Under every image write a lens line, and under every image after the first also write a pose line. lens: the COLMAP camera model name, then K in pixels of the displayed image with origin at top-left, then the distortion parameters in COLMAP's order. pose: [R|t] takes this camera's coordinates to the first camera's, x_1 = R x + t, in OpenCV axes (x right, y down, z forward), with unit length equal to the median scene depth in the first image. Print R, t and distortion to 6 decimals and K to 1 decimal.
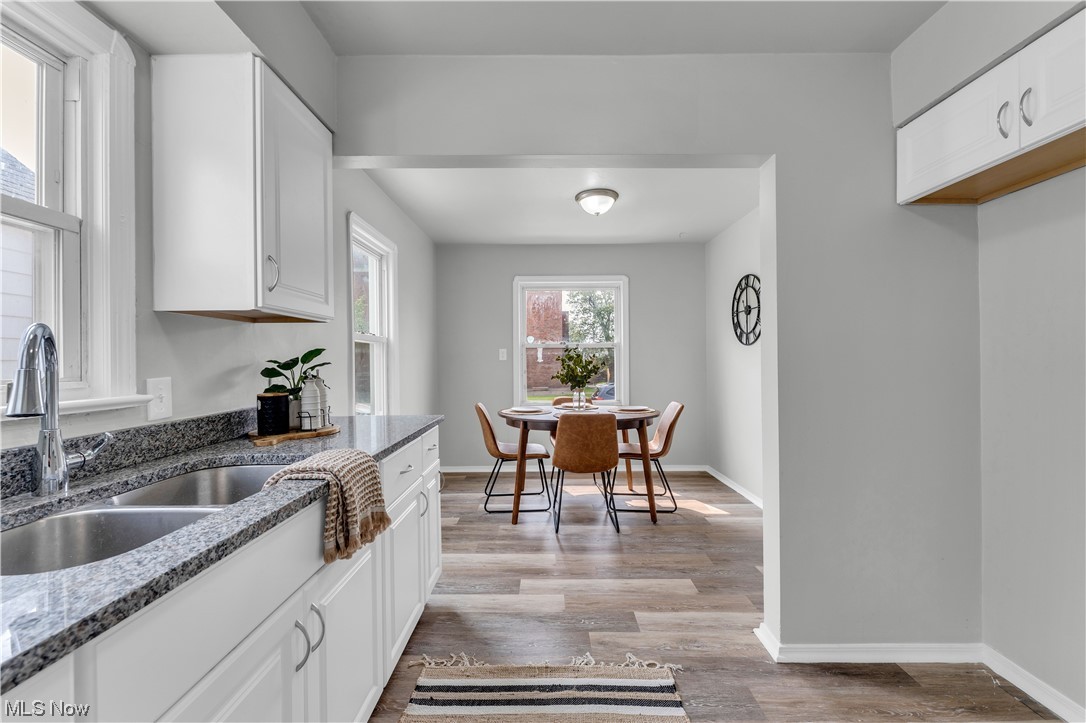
lens RADIAL K [[437.7, 0, 541.0], [0, 437.7, 362.1], [0, 0, 1]] dist [0.002018, -0.000735]
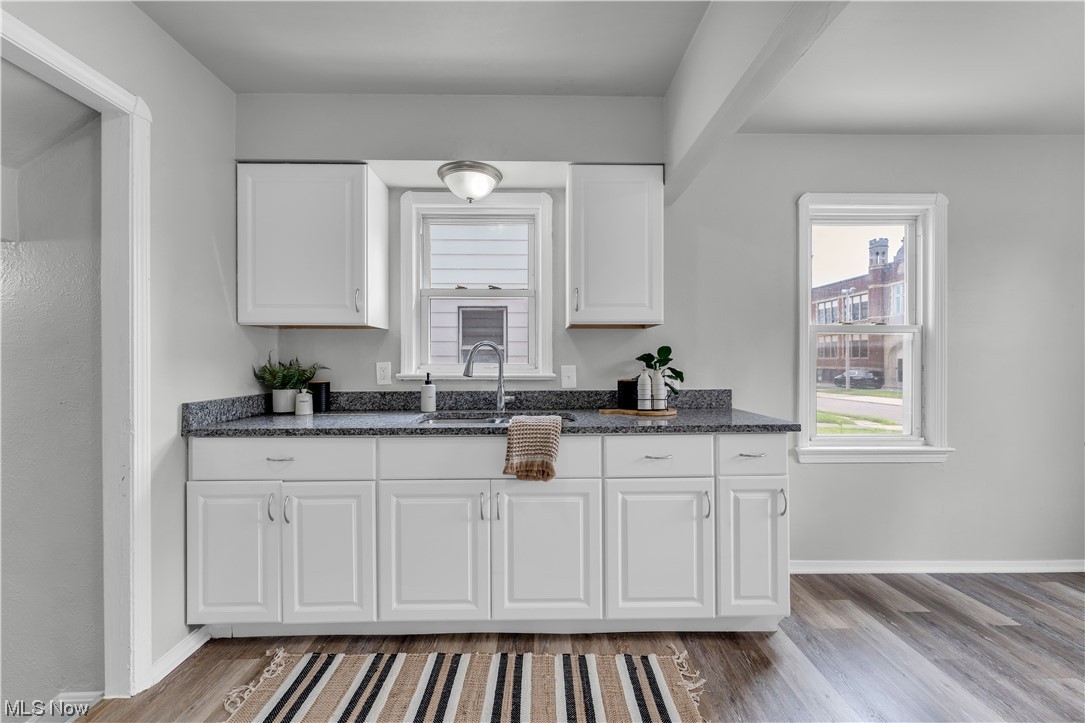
lens RADIAL K [[437.3, 0, 543.3], [0, 437.3, 358.5], [0, 0, 1]] dist [0.002018, -0.000735]
pose [[0.022240, 0.004235, -0.999744, 0.925098], [-0.003286, 0.999986, 0.004163, -0.000968], [0.999747, 0.003193, 0.022254, 0.840217]]
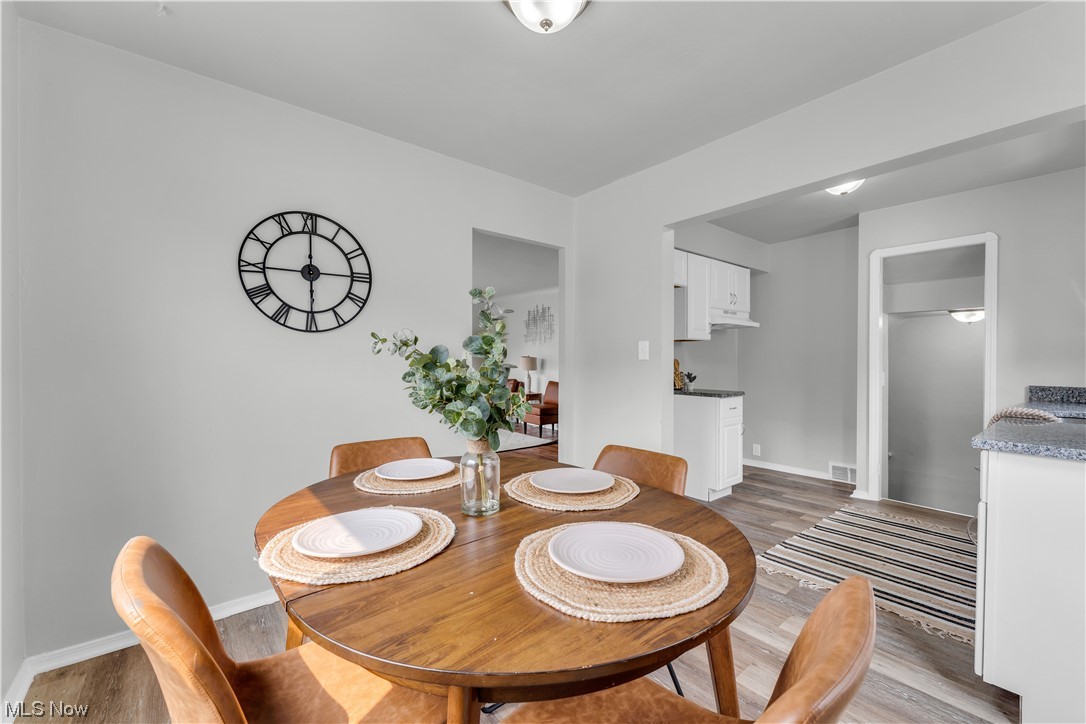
lens RADIAL K [[437.7, 0, 545.0], [0, 437.7, 364.1], [0, 0, 1]] dist [0.002018, -0.000735]
pose [[-0.643462, -0.002504, 0.765474, -0.507037], [0.004340, 0.999967, 0.006918, 0.005944], [-0.765465, 0.007774, -0.643430, 3.098439]]
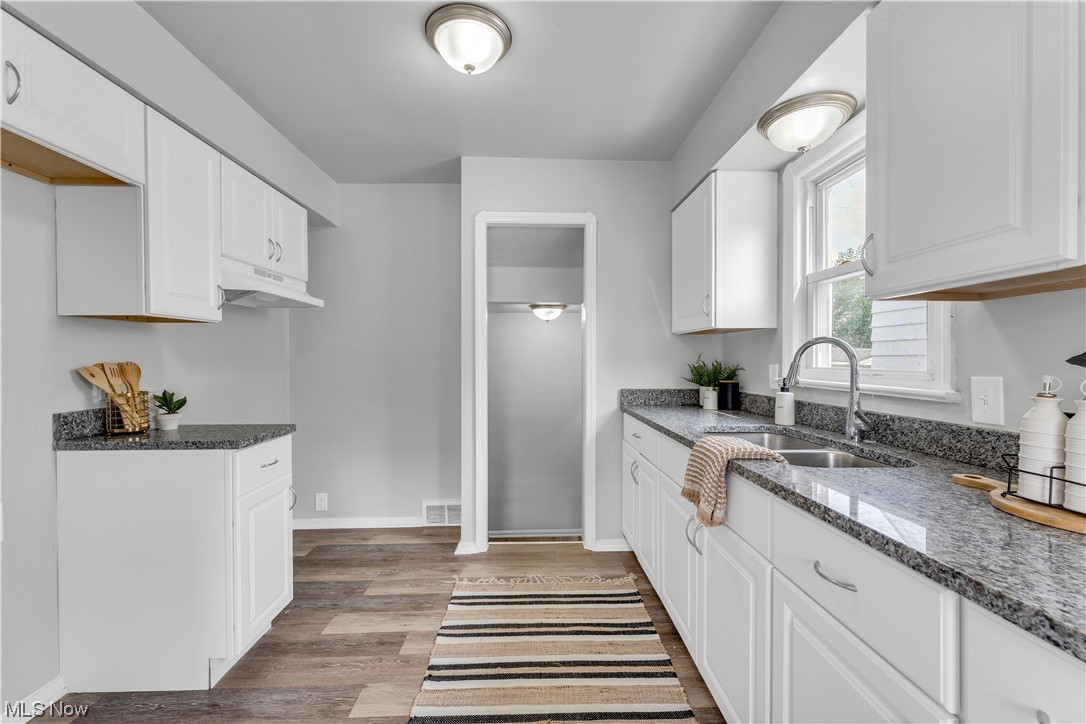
lens RADIAL K [[437.7, 0, 544.7], [0, 437.7, 359.6], [0, 0, 1]] dist [0.002018, -0.000735]
pose [[-0.998951, 0.007556, -0.045154, 0.054059], [0.007284, 0.999954, 0.006181, -0.010248], [0.045199, 0.005846, -0.998961, 1.808393]]
